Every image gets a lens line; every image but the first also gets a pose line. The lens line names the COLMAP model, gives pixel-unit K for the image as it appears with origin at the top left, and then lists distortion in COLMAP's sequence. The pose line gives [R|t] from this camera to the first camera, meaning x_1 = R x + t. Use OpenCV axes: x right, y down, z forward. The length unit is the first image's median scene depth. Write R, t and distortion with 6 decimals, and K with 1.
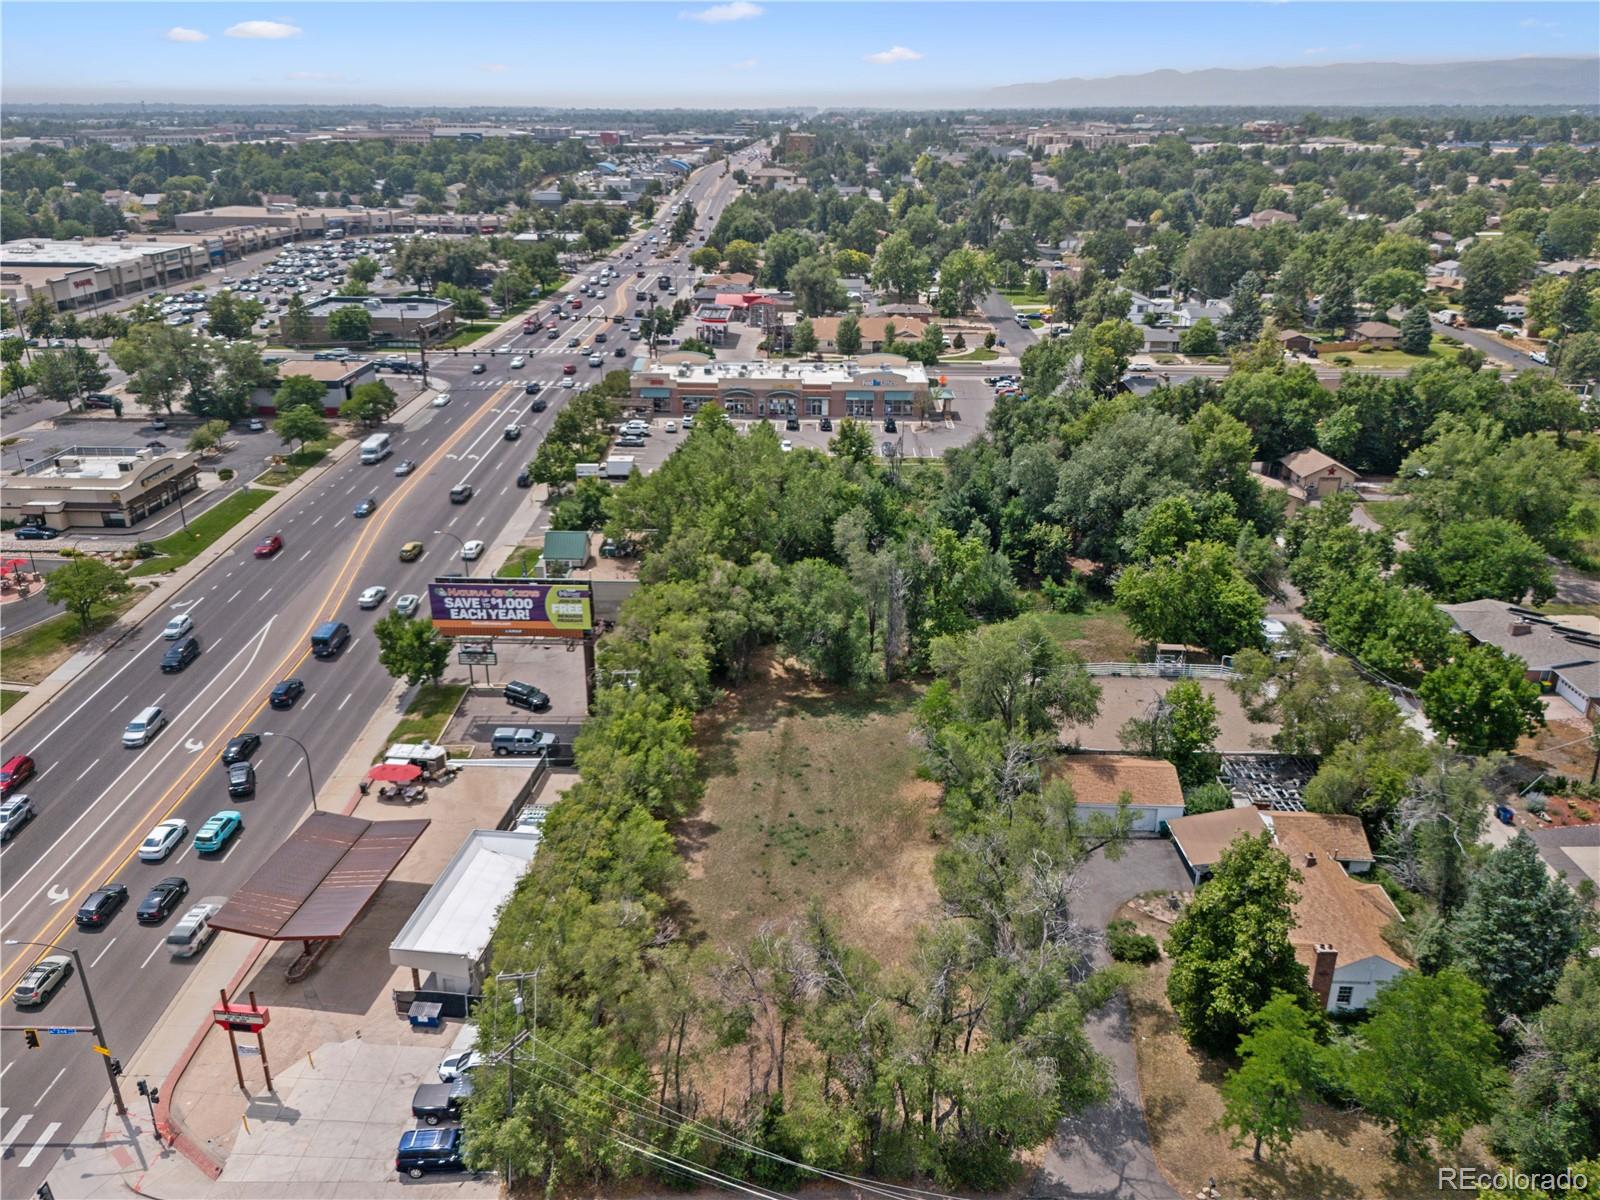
lens RADIAL K [[1165.1, 0, 767.2], [0, 1165.1, 598.7], [0, 0, 1]] dist [0.083951, -0.110430]
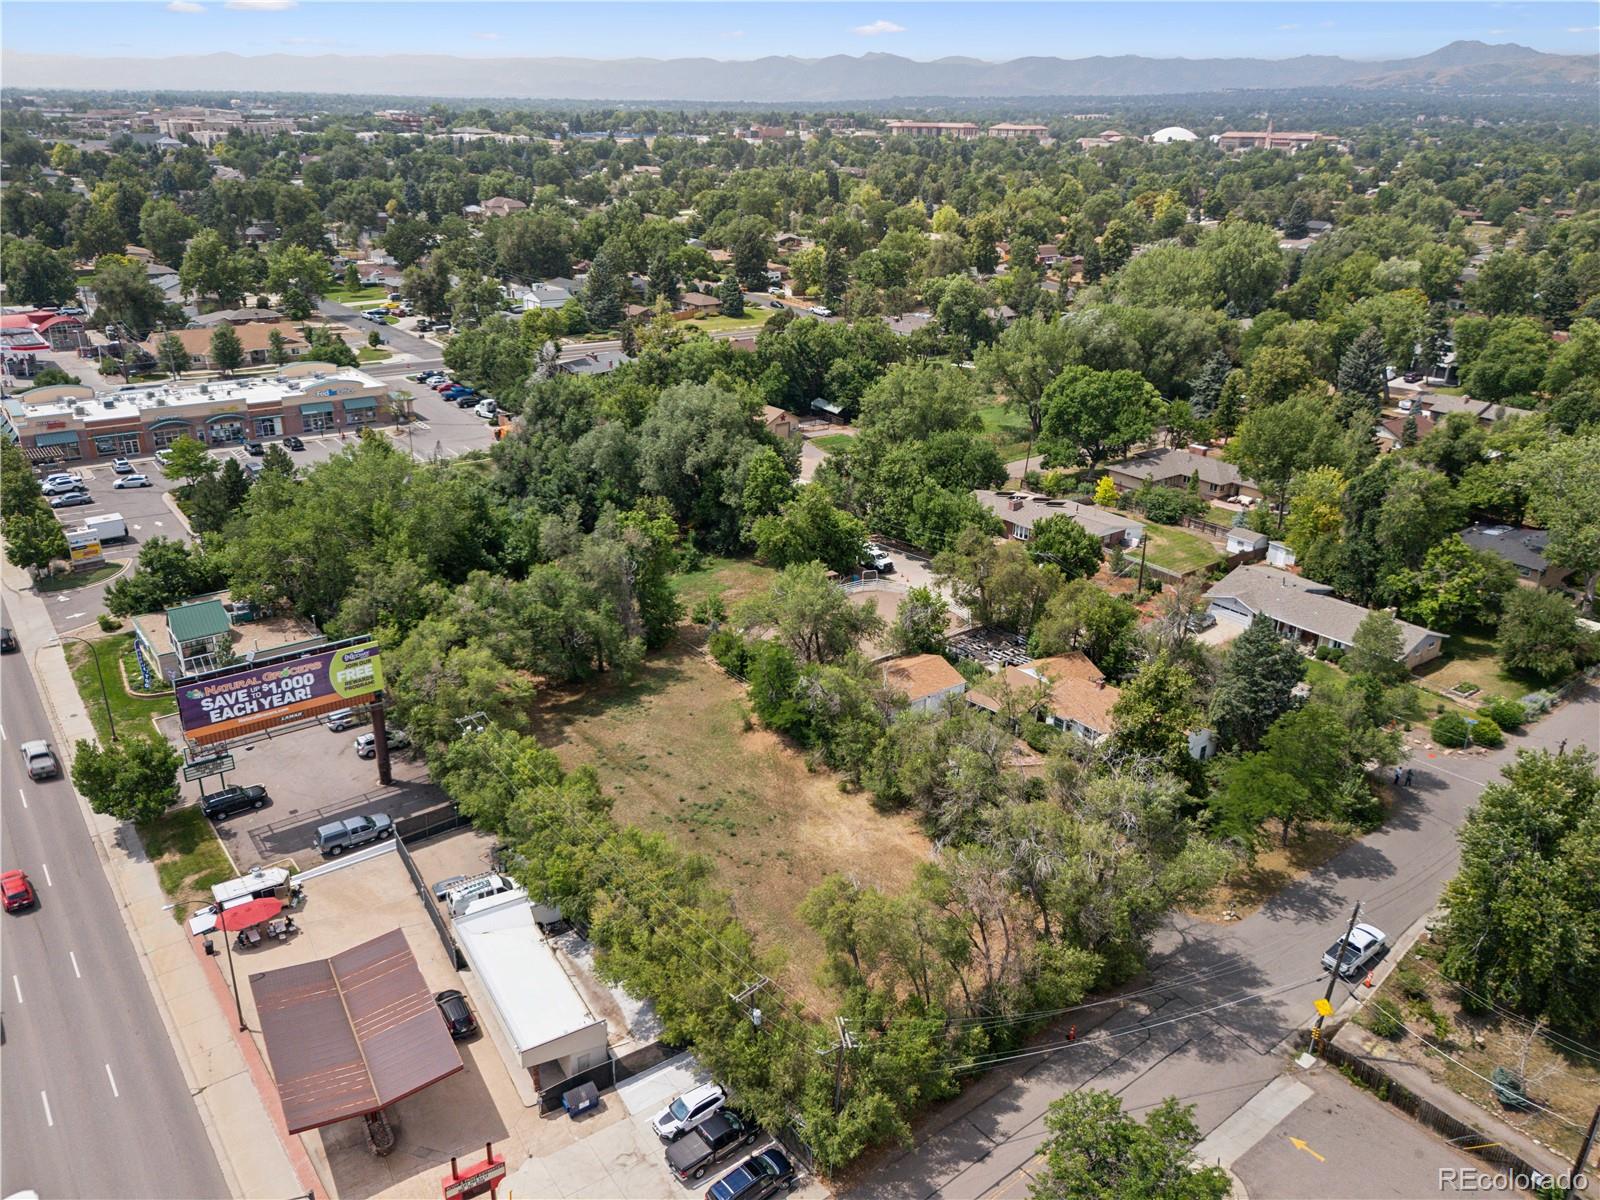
lens RADIAL K [[1165.1, 0, 767.2], [0, 1165.1, 598.7], [0, 0, 1]] dist [0.083951, -0.110430]
pose [[0.782539, -0.229058, 0.578935, -0.425842], [0.223798, 0.971201, 0.081755, -0.048322], [-0.580989, 0.065588, 0.811265, 0.097520]]
